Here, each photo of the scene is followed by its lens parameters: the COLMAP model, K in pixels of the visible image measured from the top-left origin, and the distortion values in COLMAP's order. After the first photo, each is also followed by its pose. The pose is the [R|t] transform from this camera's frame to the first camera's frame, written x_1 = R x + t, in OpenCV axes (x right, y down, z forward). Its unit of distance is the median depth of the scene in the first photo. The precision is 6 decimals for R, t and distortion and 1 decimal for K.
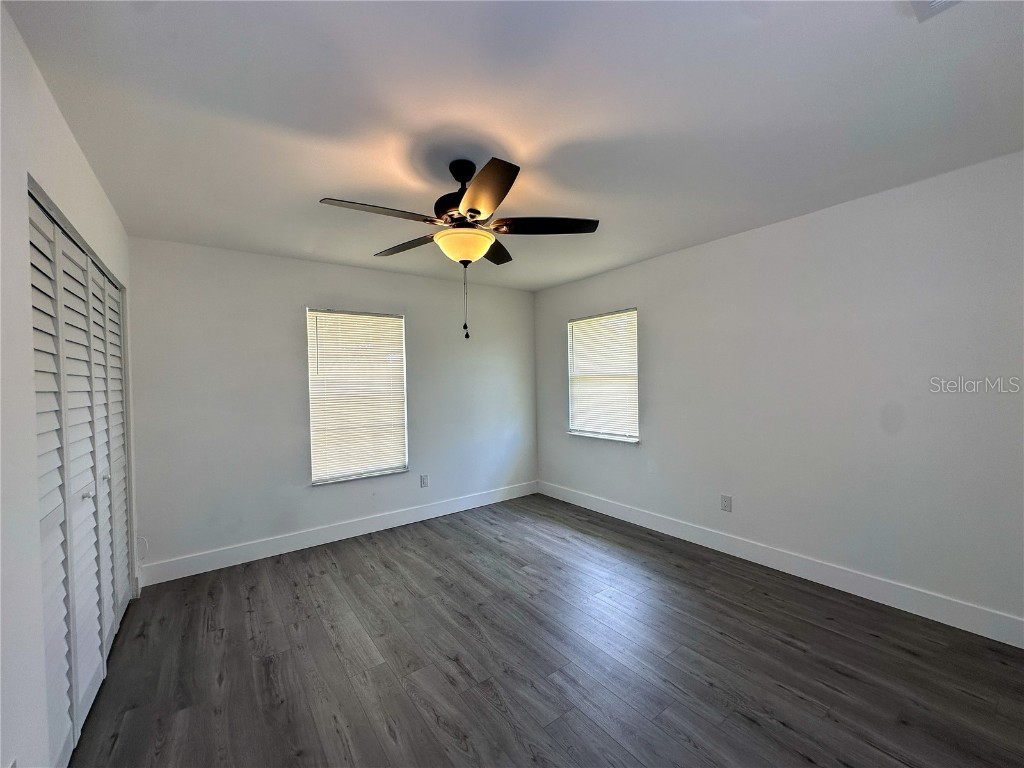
lens RADIAL K [[406.2, 0, 511.1], [0, 406.2, 385.0], [0, 0, 1]] dist [-0.004683, -0.000208]
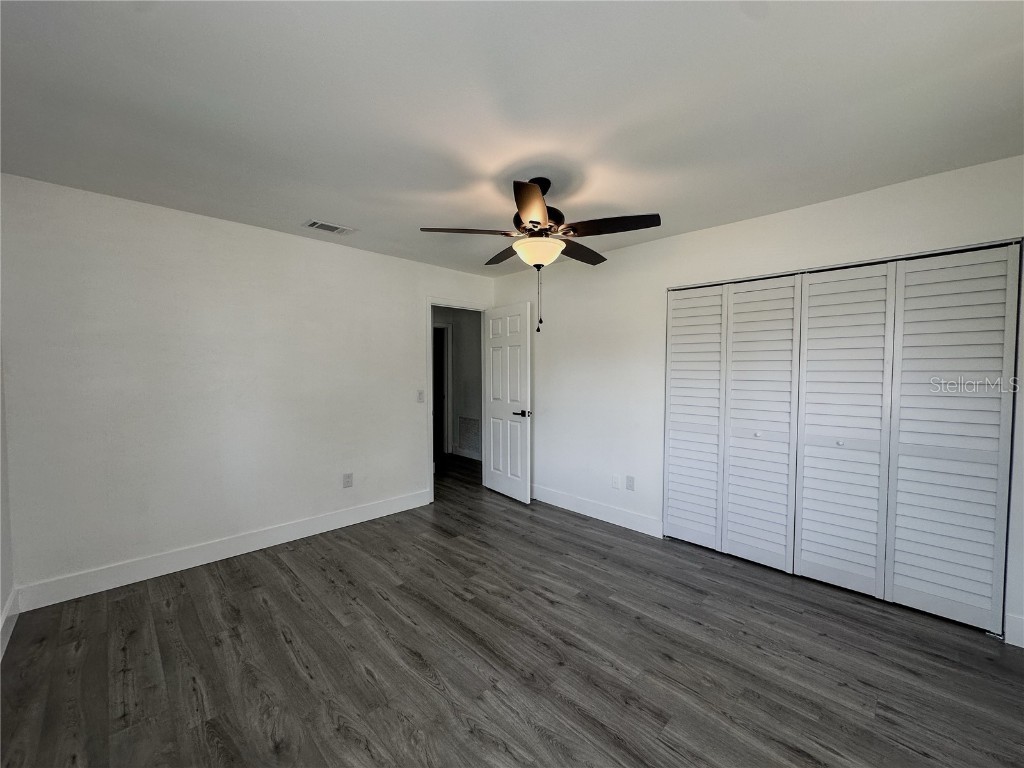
lens RADIAL K [[406.2, 0, 506.5], [0, 406.2, 384.7], [0, 0, 1]] dist [-0.004683, -0.000208]
pose [[-0.990884, 0.024654, -0.132439, 0.119925], [0.018061, 0.998548, 0.050759, -0.020938], [0.133499, 0.047904, -0.989891, 1.828646]]
